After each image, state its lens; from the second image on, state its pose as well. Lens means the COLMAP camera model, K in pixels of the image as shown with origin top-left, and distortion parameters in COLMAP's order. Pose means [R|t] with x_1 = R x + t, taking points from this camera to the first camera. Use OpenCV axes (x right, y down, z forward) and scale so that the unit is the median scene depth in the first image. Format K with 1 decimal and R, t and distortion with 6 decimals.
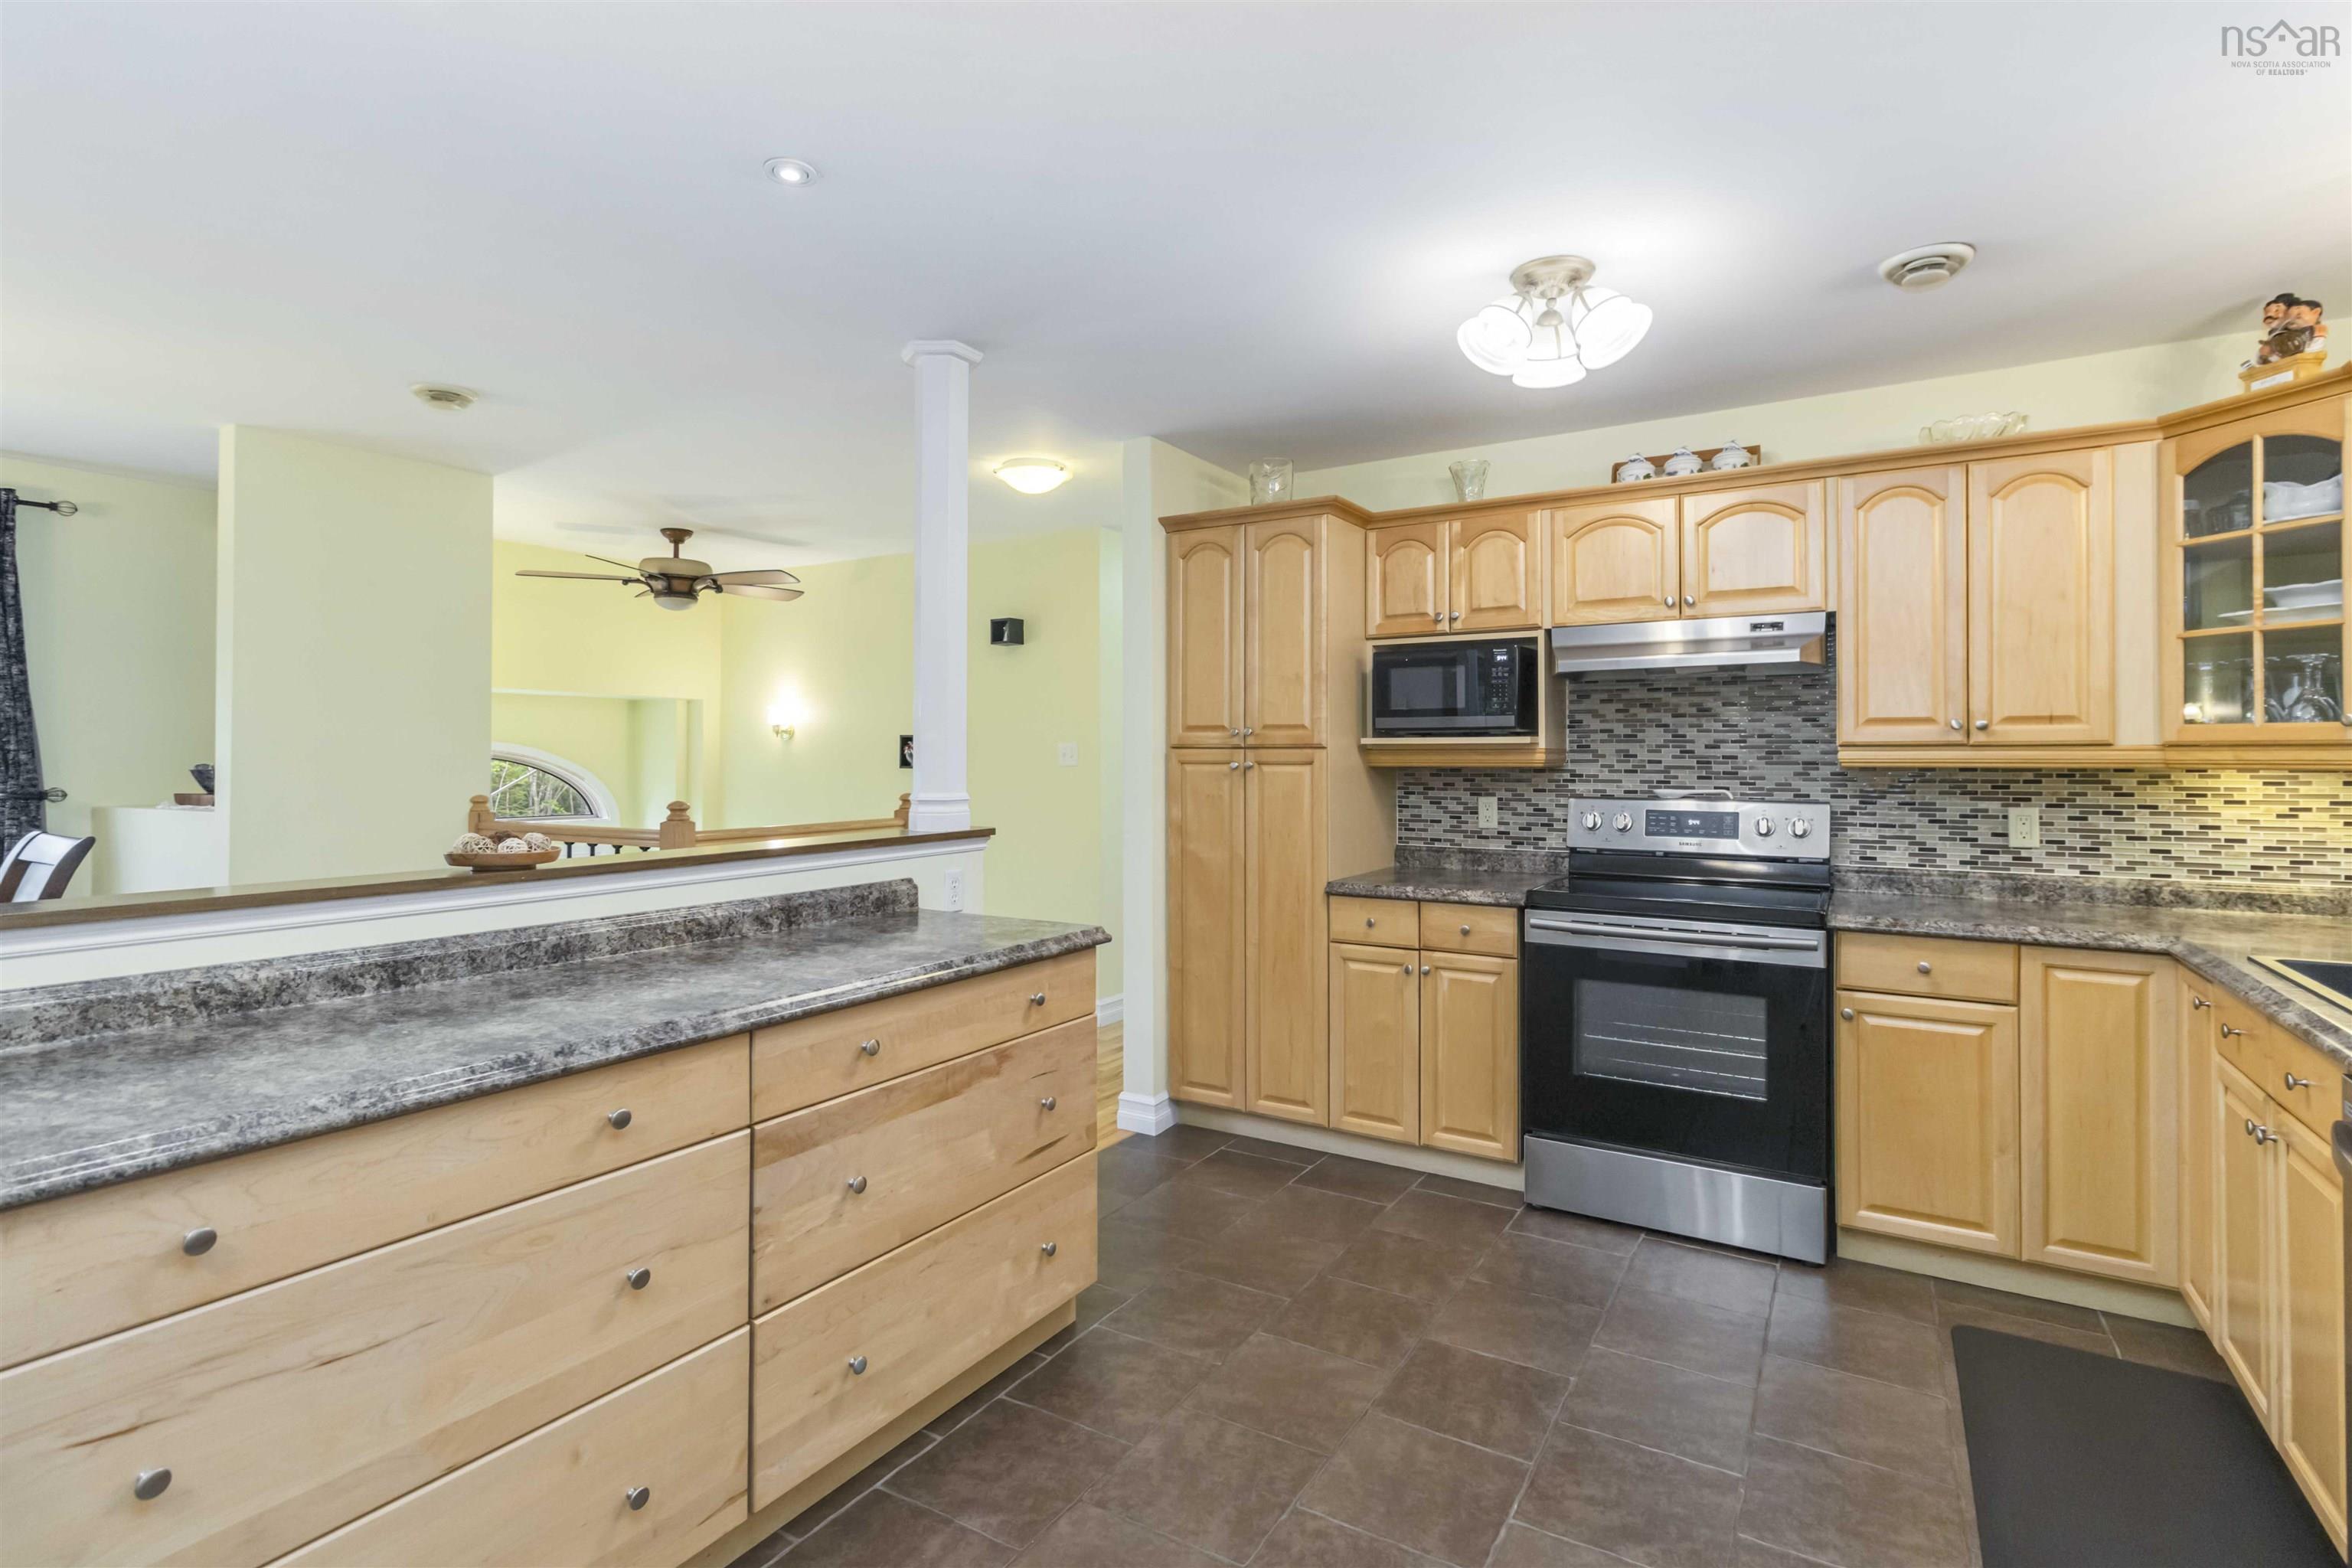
lens RADIAL K [[1116.9, 0, 1195.4], [0, 1116.9, 748.0], [0, 0, 1]] dist [0.002086, 0.001874]
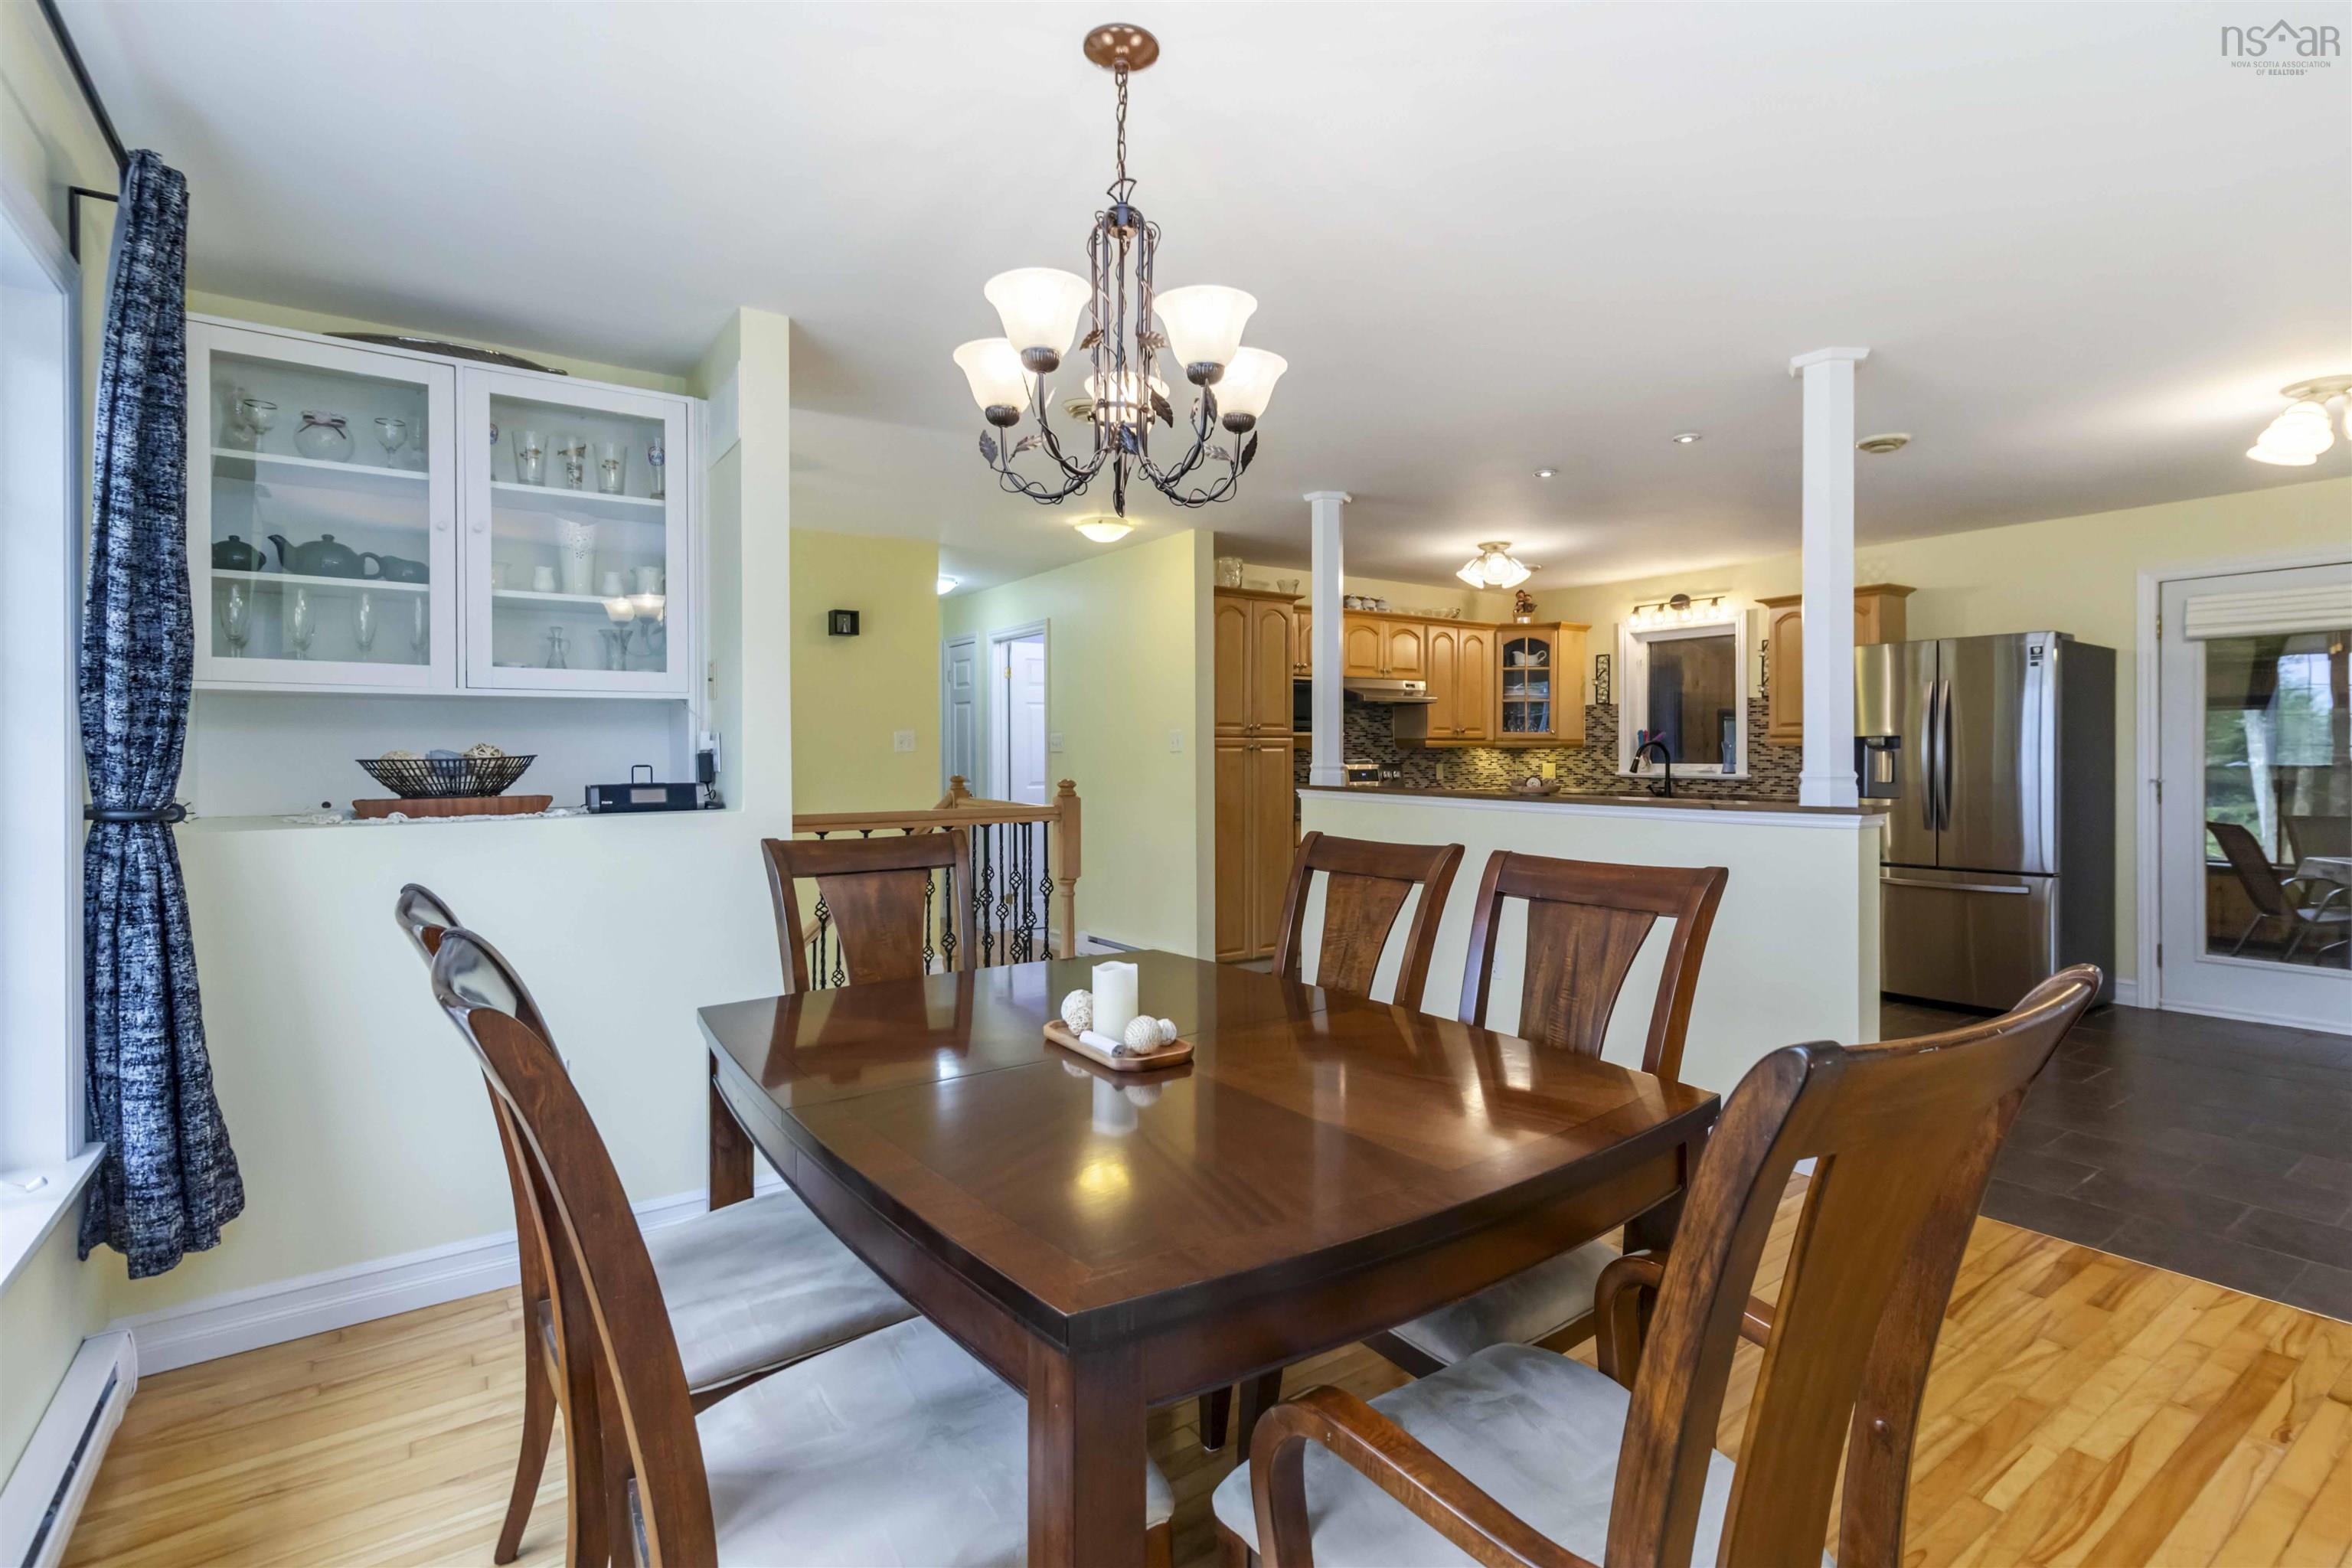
lens RADIAL K [[1116.9, 0, 1191.3], [0, 1116.9, 760.7], [0, 0, 1]] dist [0.002086, 0.001874]
pose [[0.406559, -0.008725, 0.913583, -1.959865], [-0.005251, 0.999916, 0.011887, 0.021686], [-0.913610, -0.009630, 0.406479, 0.539470]]
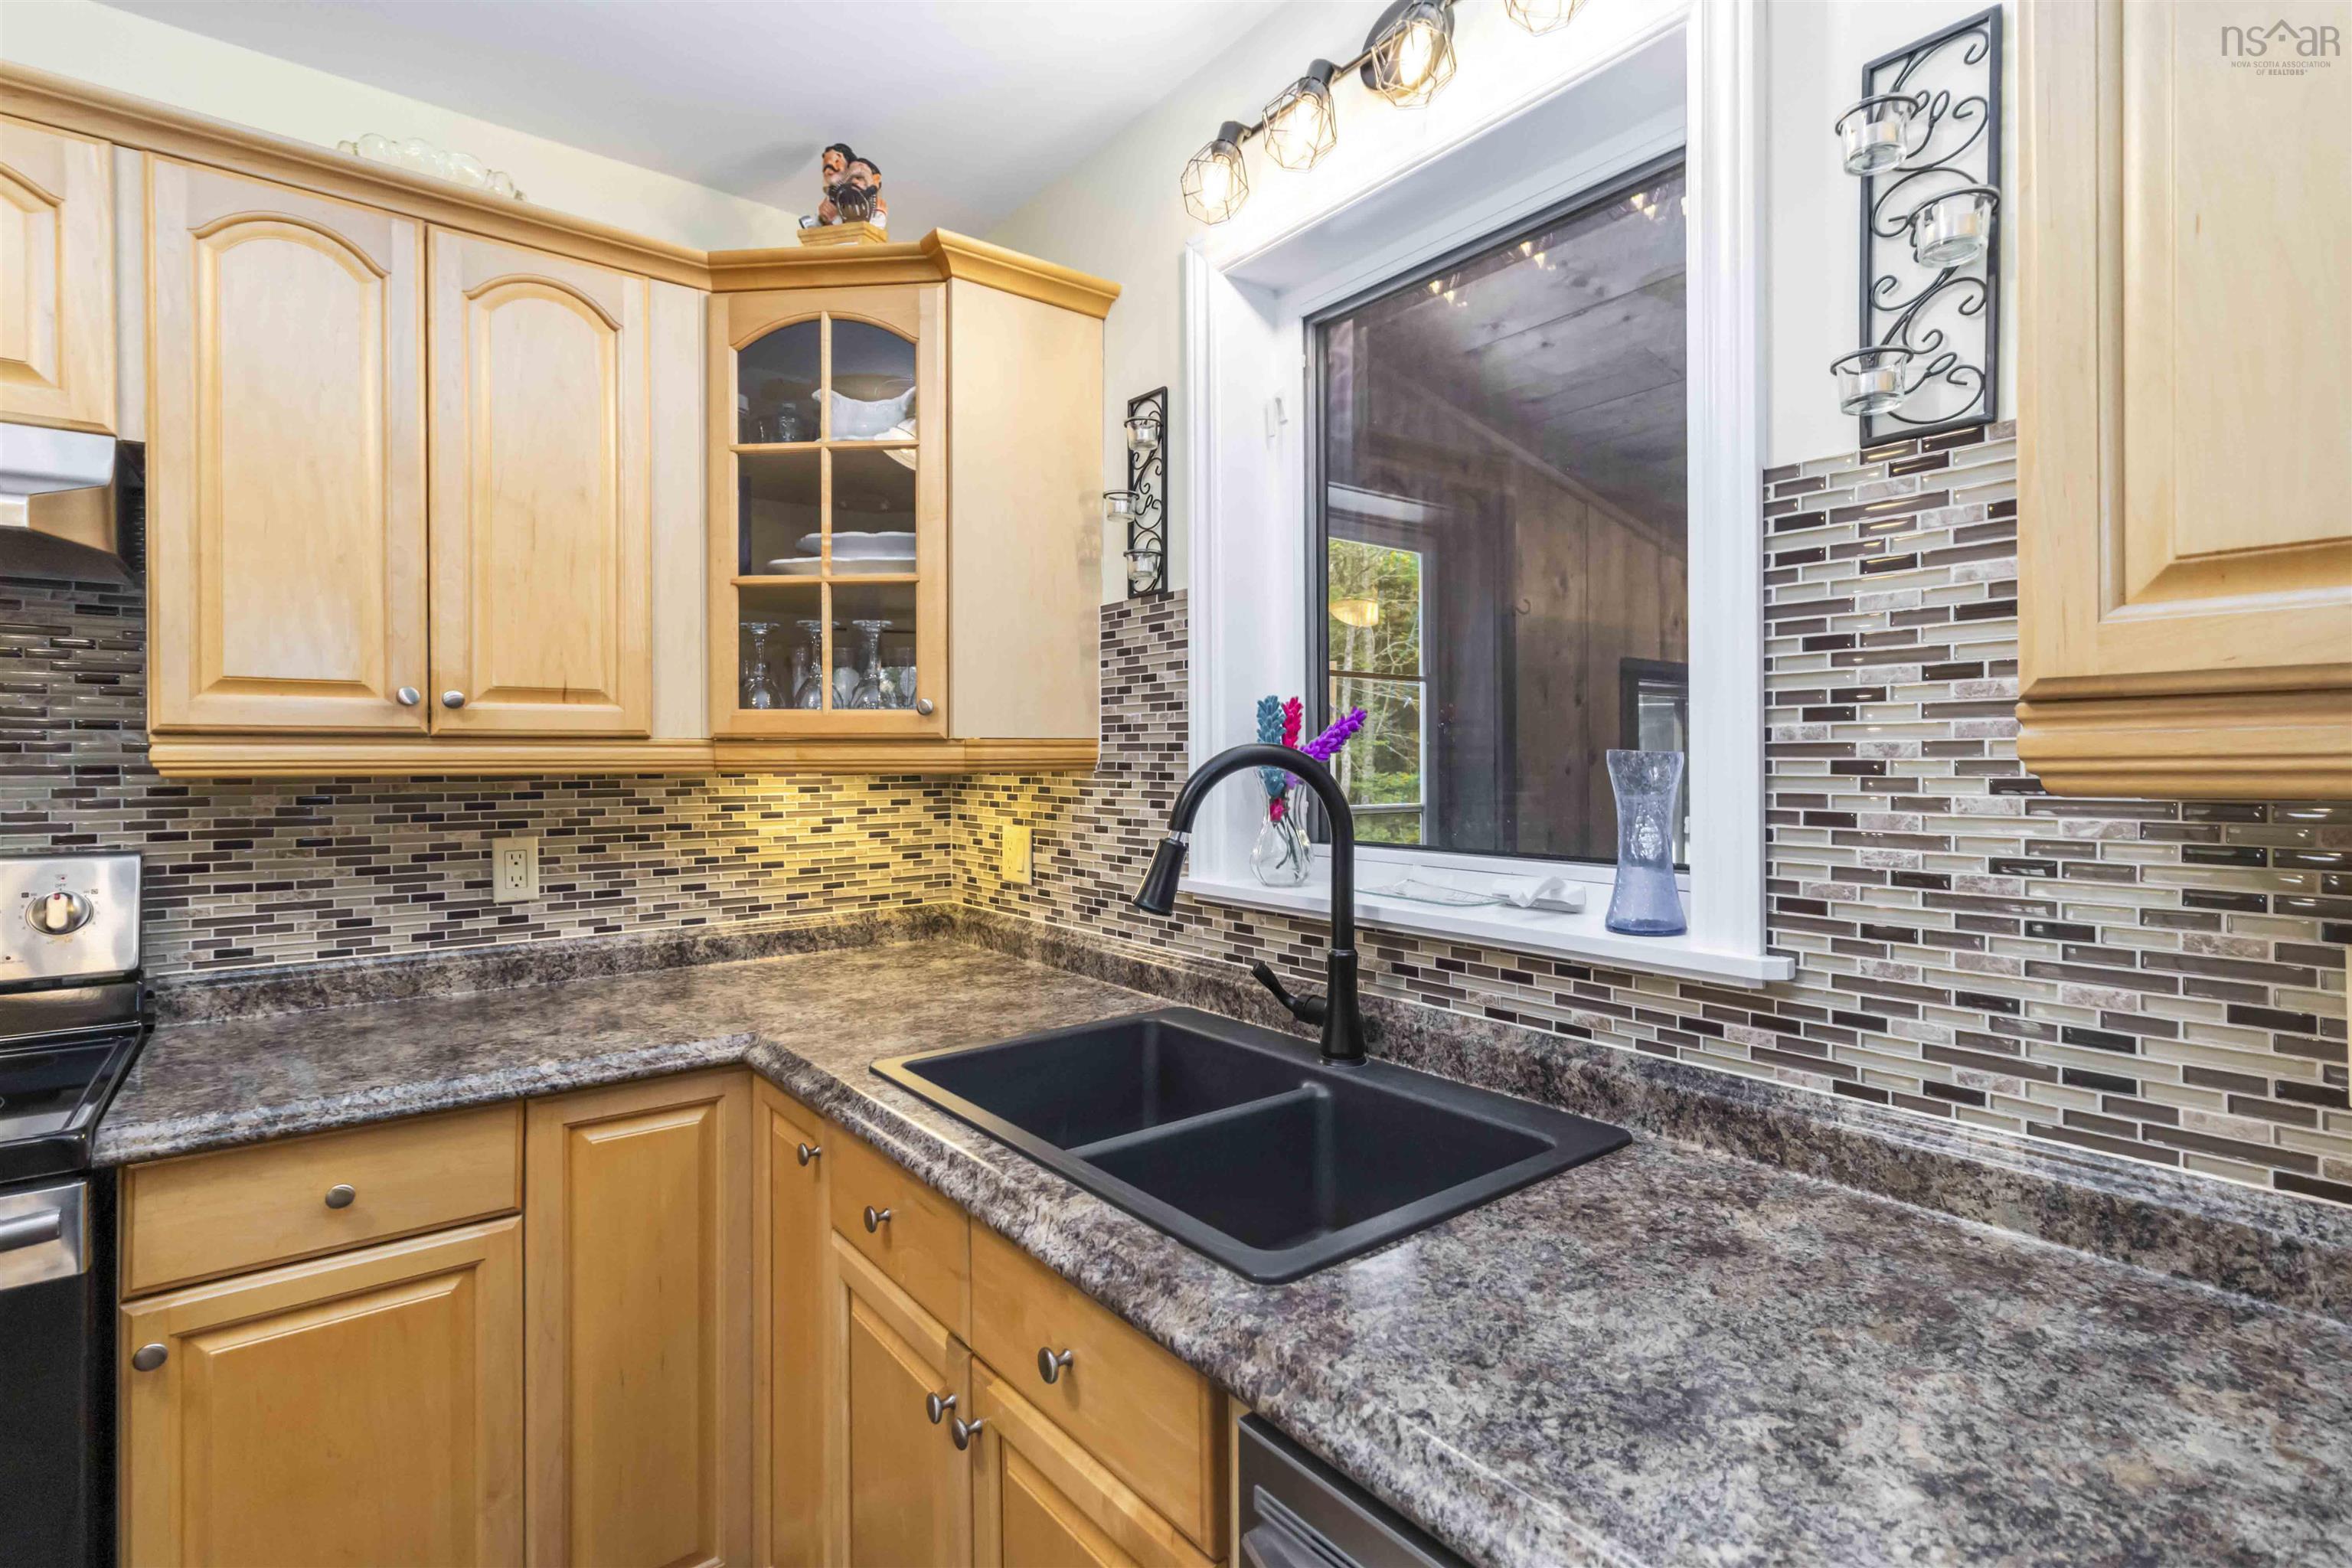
lens RADIAL K [[1116.9, 0, 1191.7], [0, 1116.9, 761.2], [0, 0, 1]] dist [0.002086, 0.001874]
pose [[0.349711, -0.004812, 0.936845, 0.317149], [-0.004122, 0.999969, 0.006675, 0.005449], [-0.936848, -0.006196, 0.349681, 0.472022]]
